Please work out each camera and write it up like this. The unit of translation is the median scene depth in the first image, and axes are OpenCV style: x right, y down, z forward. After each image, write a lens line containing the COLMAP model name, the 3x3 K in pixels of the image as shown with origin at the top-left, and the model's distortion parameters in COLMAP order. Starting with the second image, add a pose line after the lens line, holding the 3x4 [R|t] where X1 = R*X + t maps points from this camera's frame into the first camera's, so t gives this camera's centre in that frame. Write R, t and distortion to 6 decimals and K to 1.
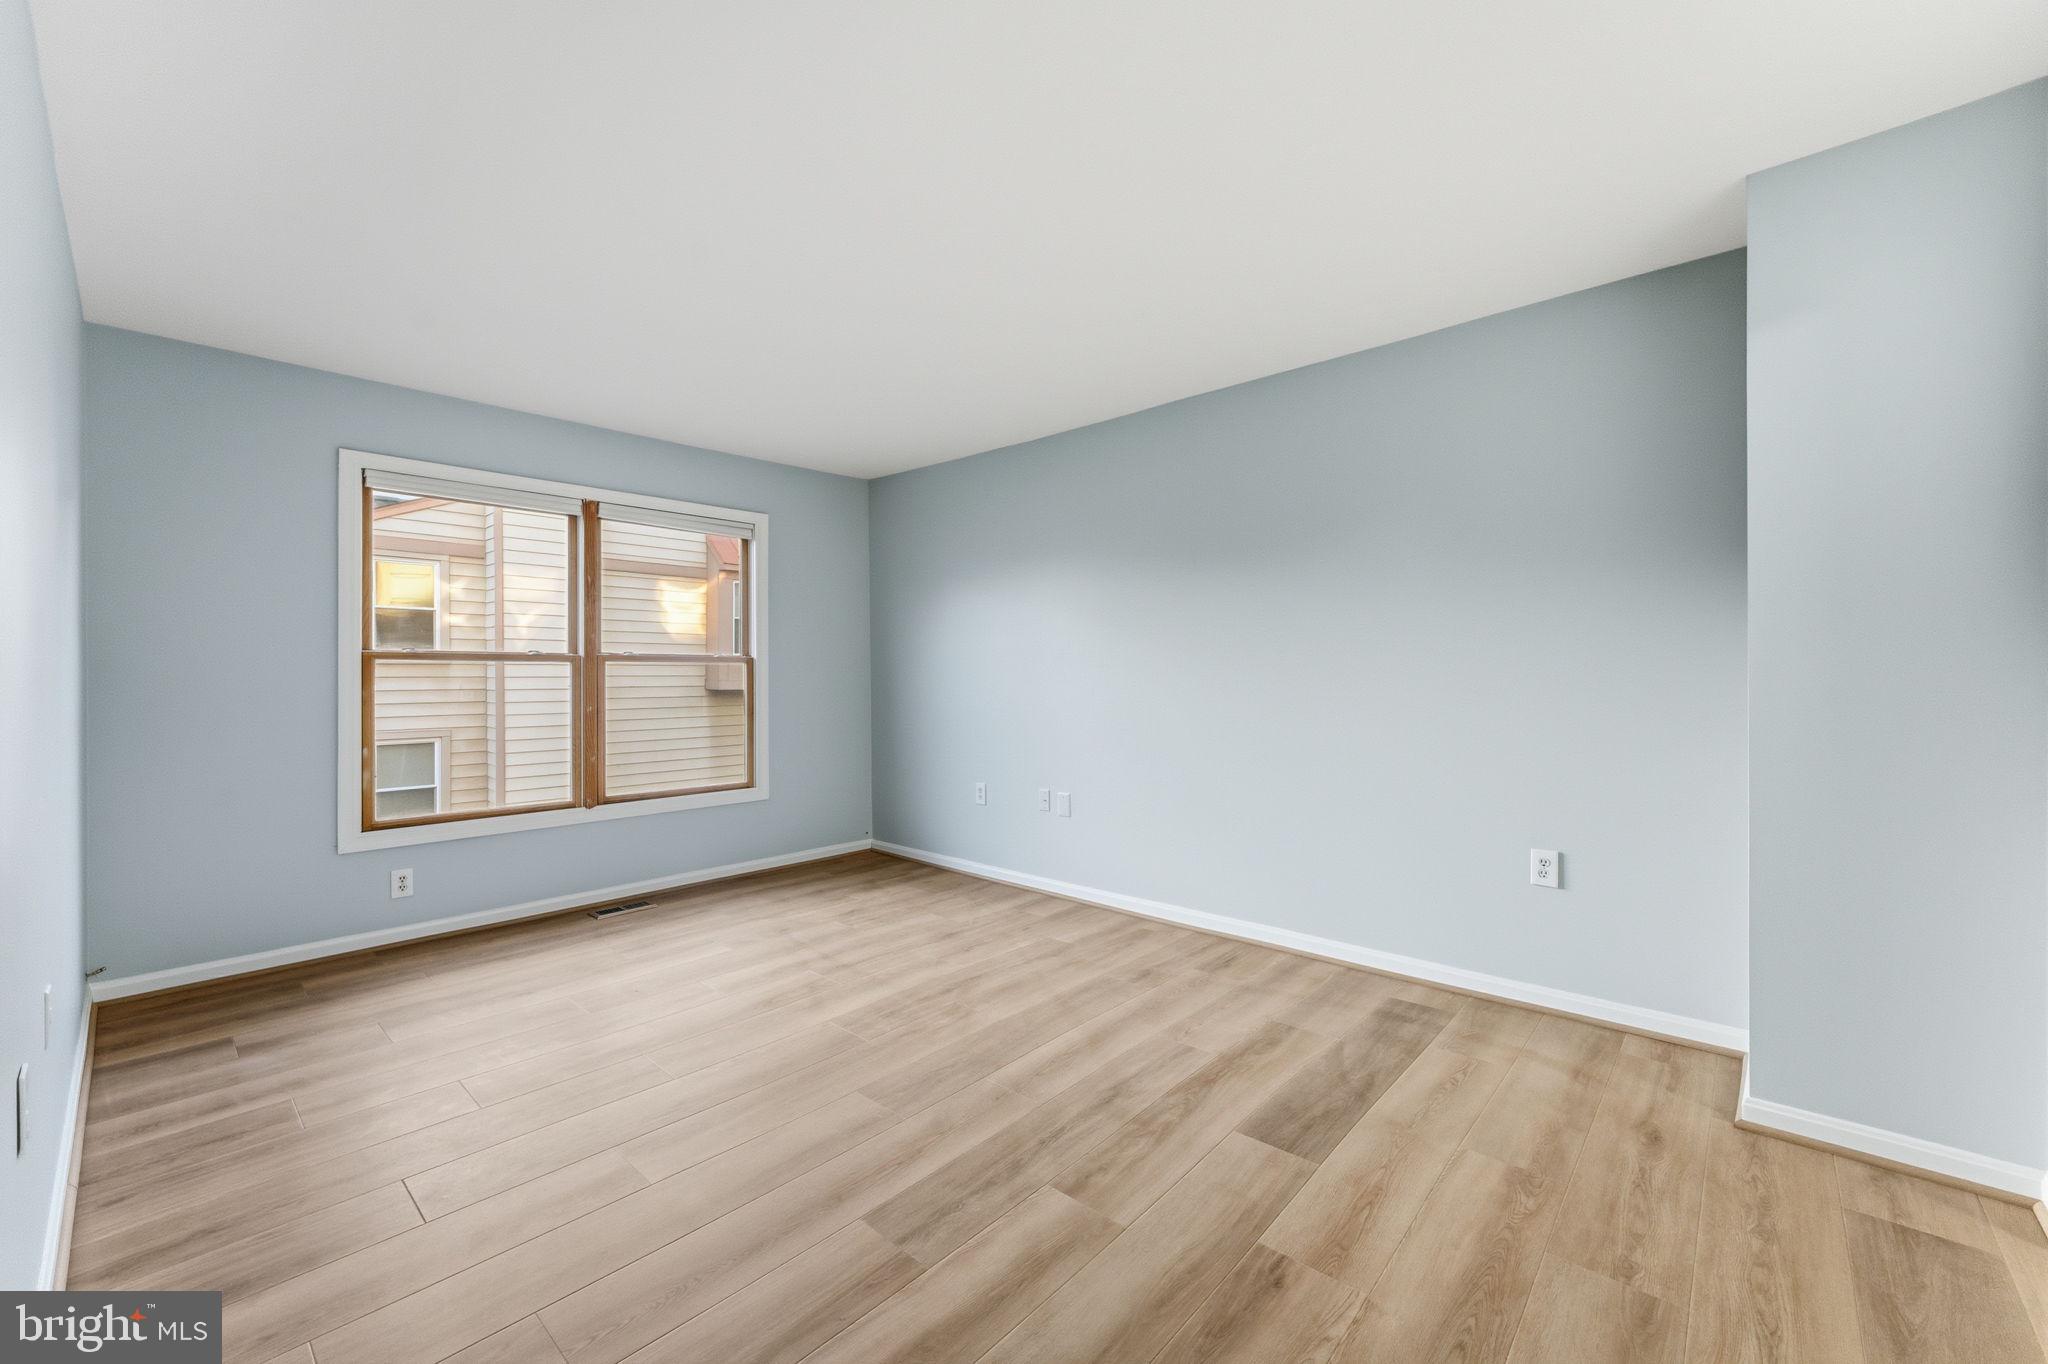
lens RADIAL K [[824.5, 0, 1027.1], [0, 824.5, 676.8], [0, 0, 1]] dist [-0.001570, 0.000696]
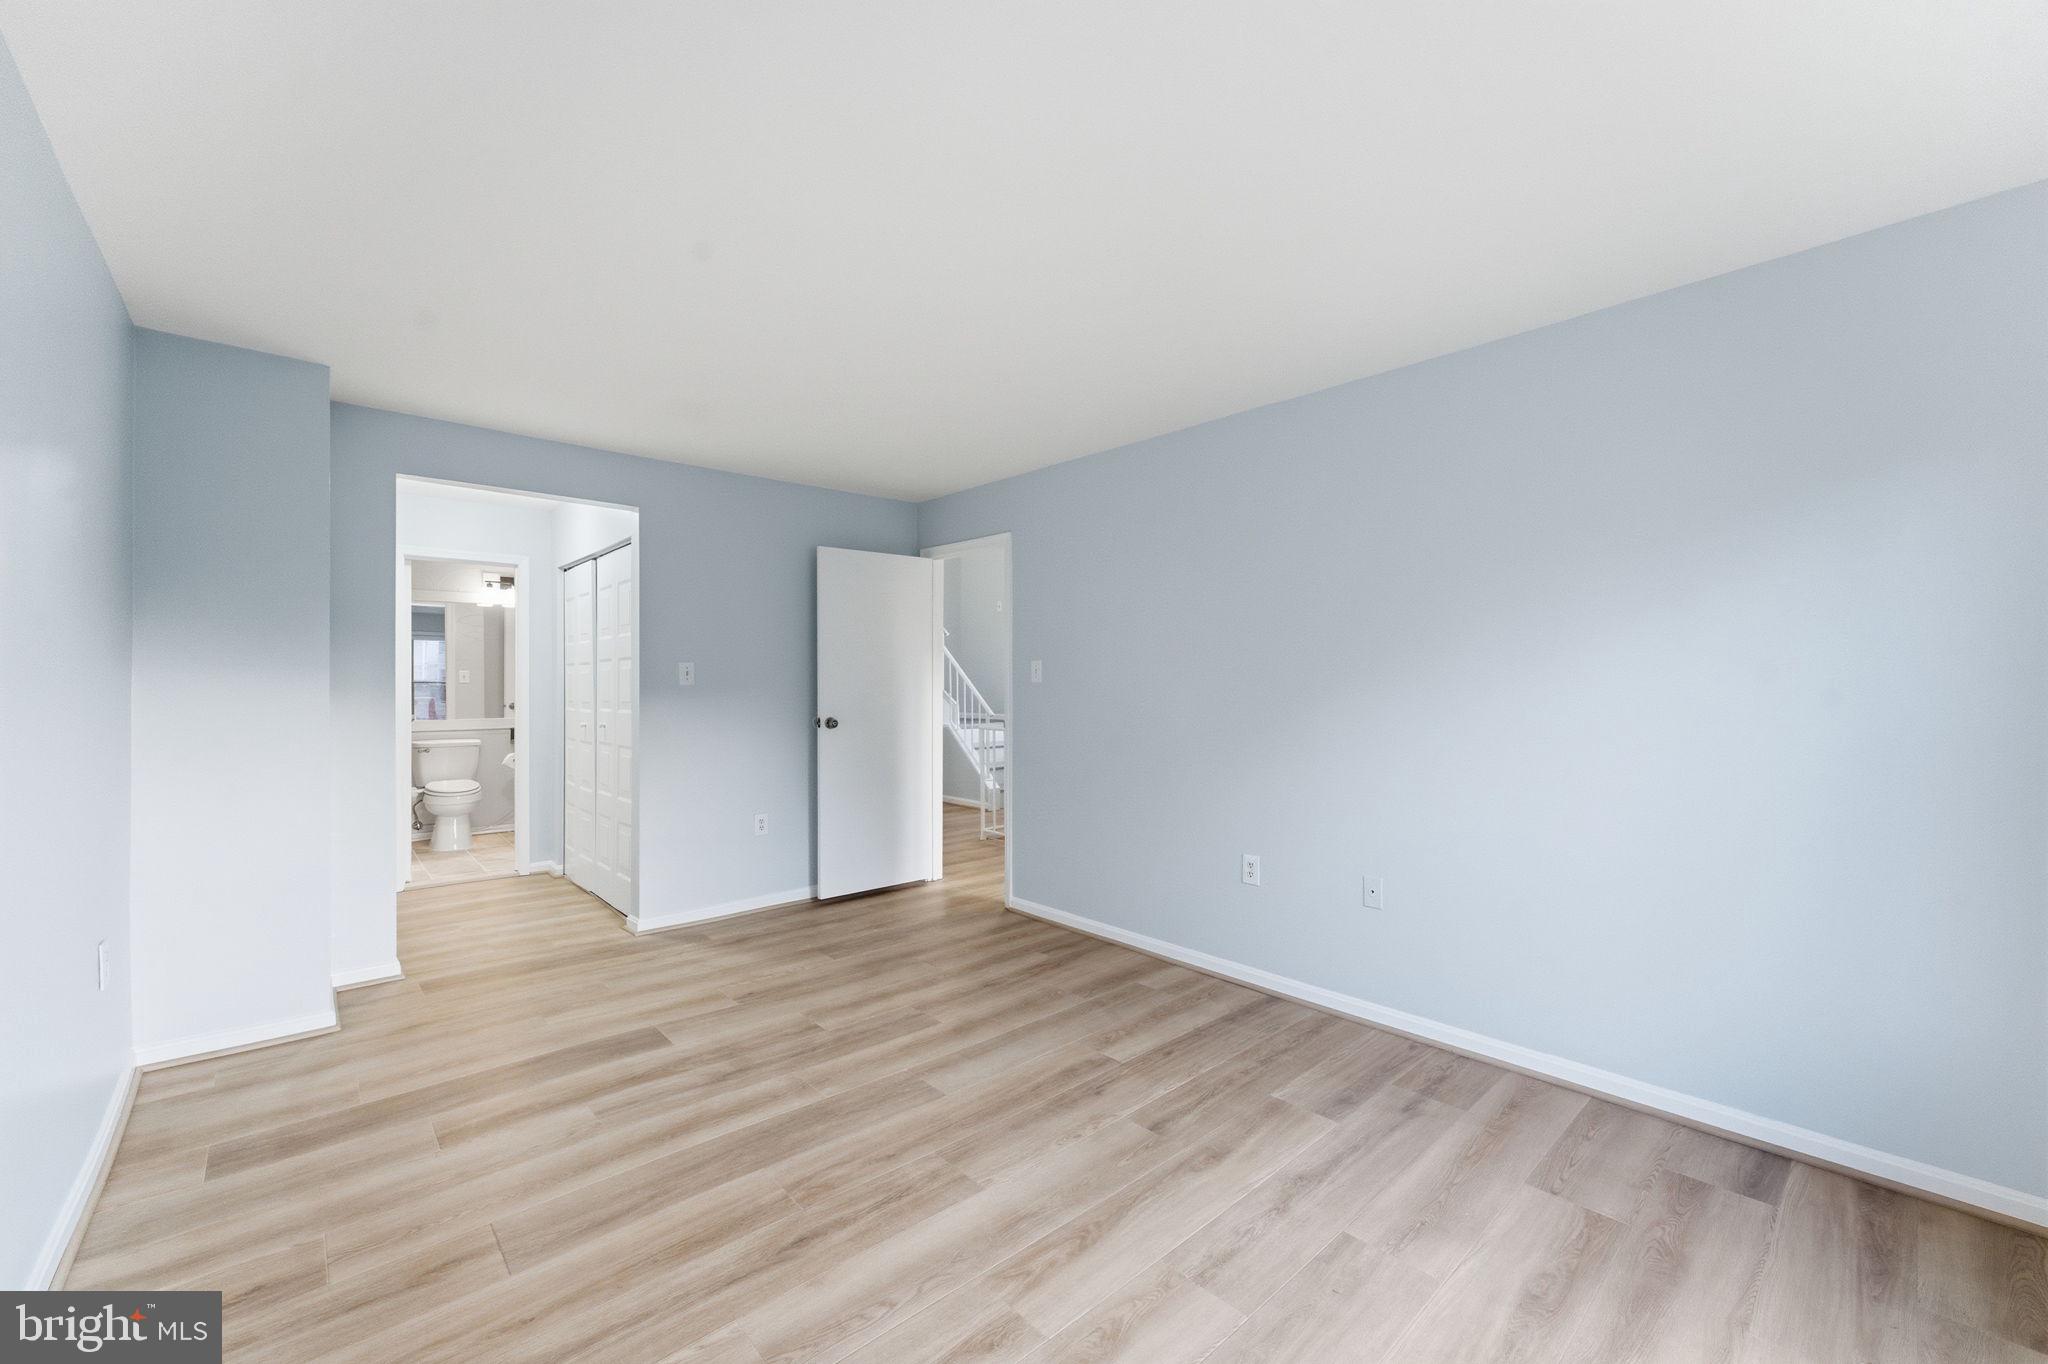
lens RADIAL K [[824.5, 0, 1012.7], [0, 824.5, 680.8], [0, 0, 1]] dist [-0.001570, 0.000696]
pose [[-0.993860, 0.006481, 0.110454, -0.339690], [0.006337, 0.999979, -0.001663, -0.037237], [-0.110463, -0.000952, -0.993880, 1.685075]]
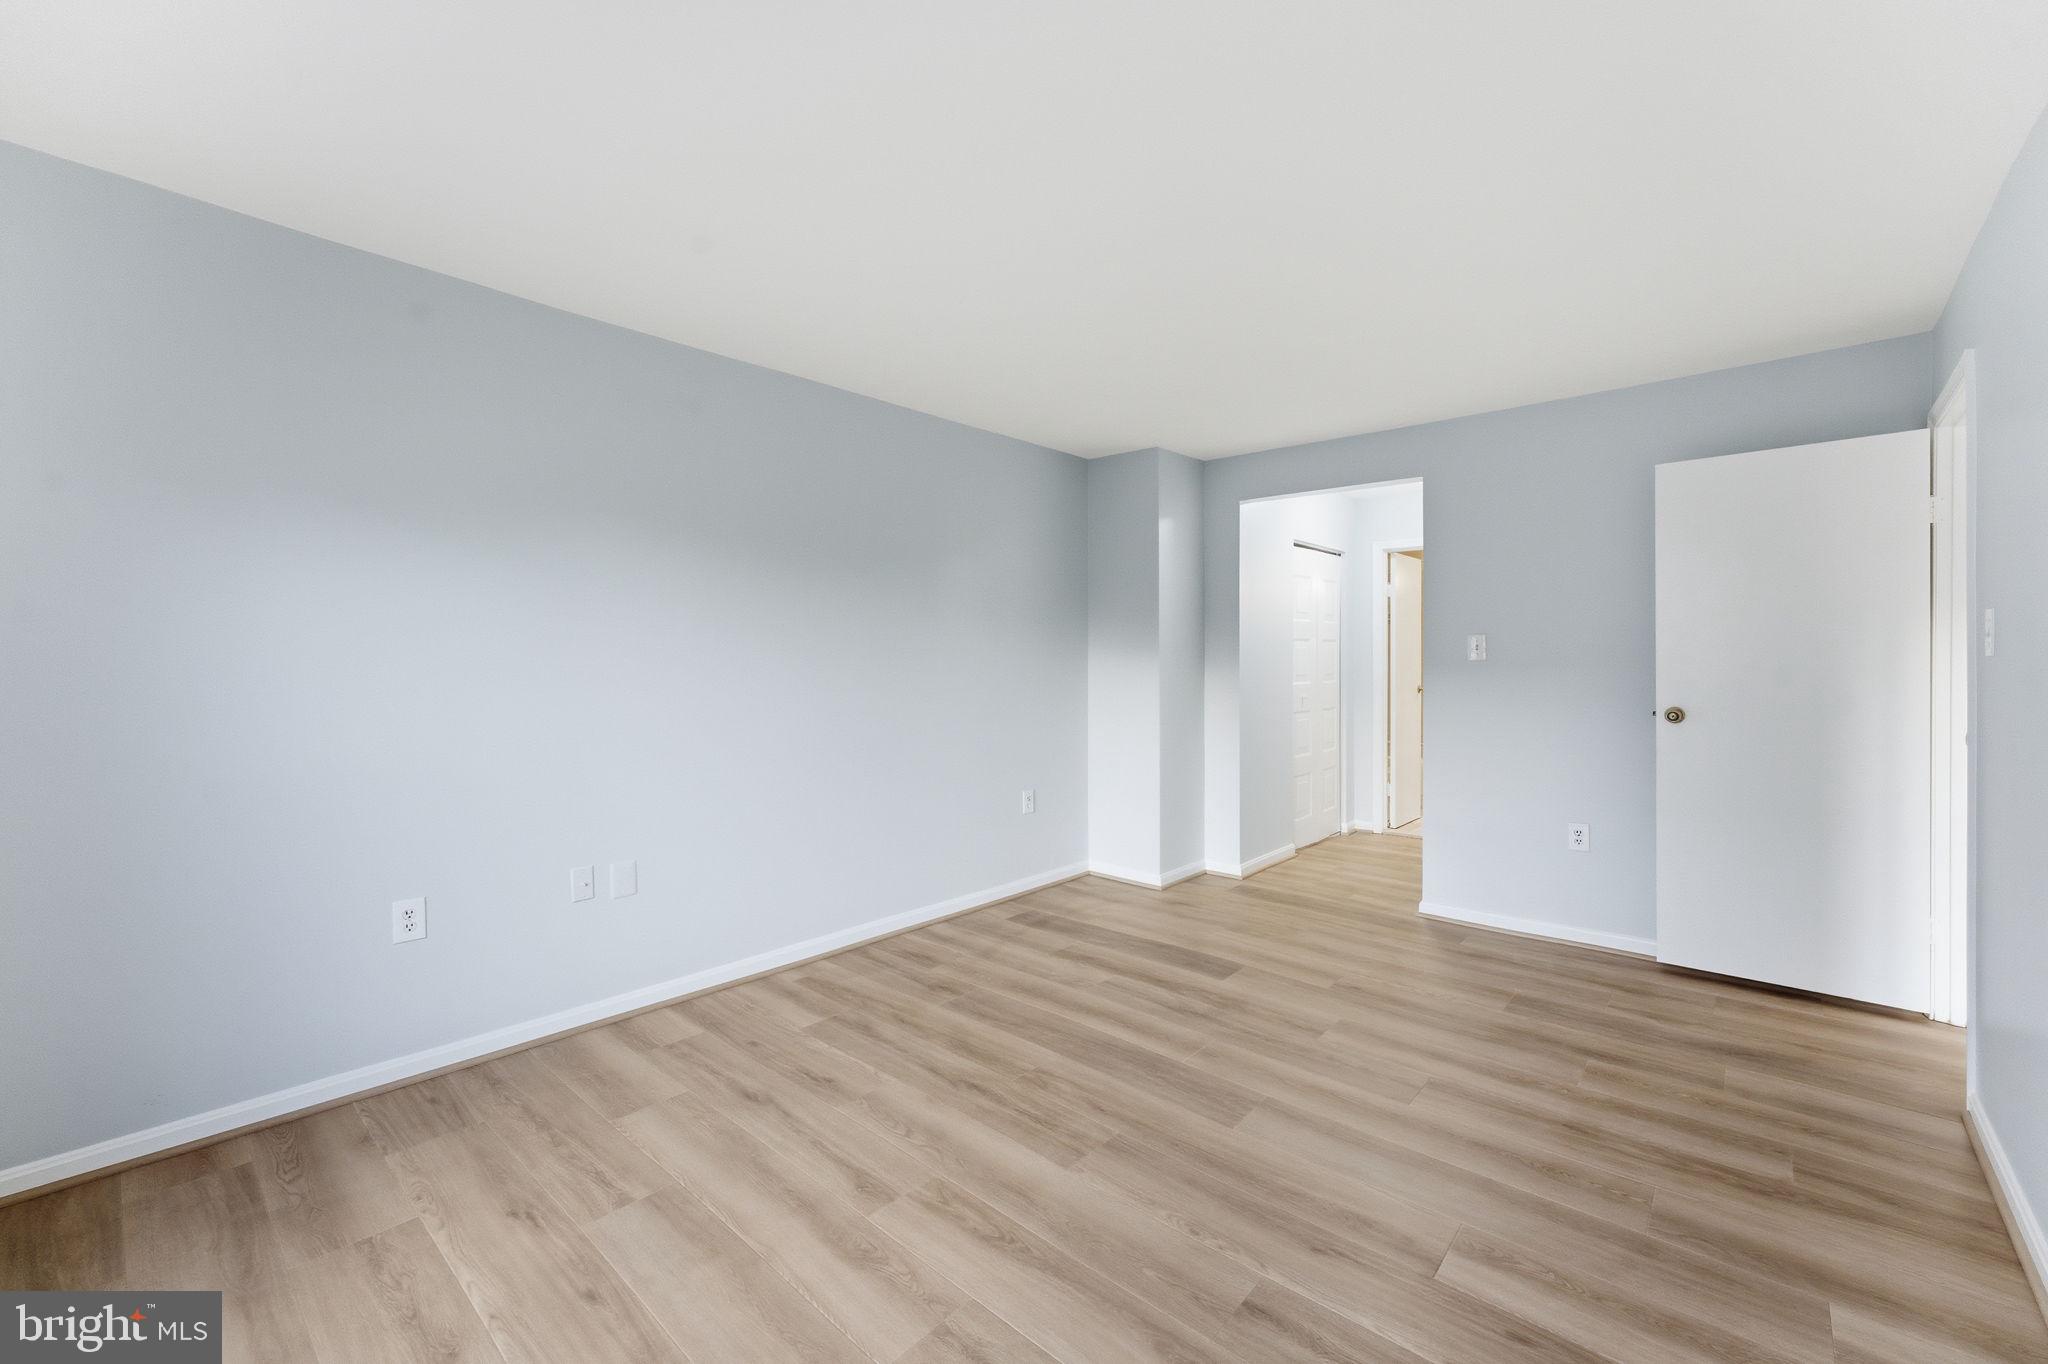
lens RADIAL K [[824.5, 0, 1011.0], [0, 824.5, 674.7], [0, 0, 1]] dist [-0.001570, 0.000696]
pose [[0.004891, -0.013149, 0.999902, -0.944005], [0.003529, 0.999908, 0.013132, -0.033665], [-0.999982, 0.003464, 0.004937, 1.014081]]
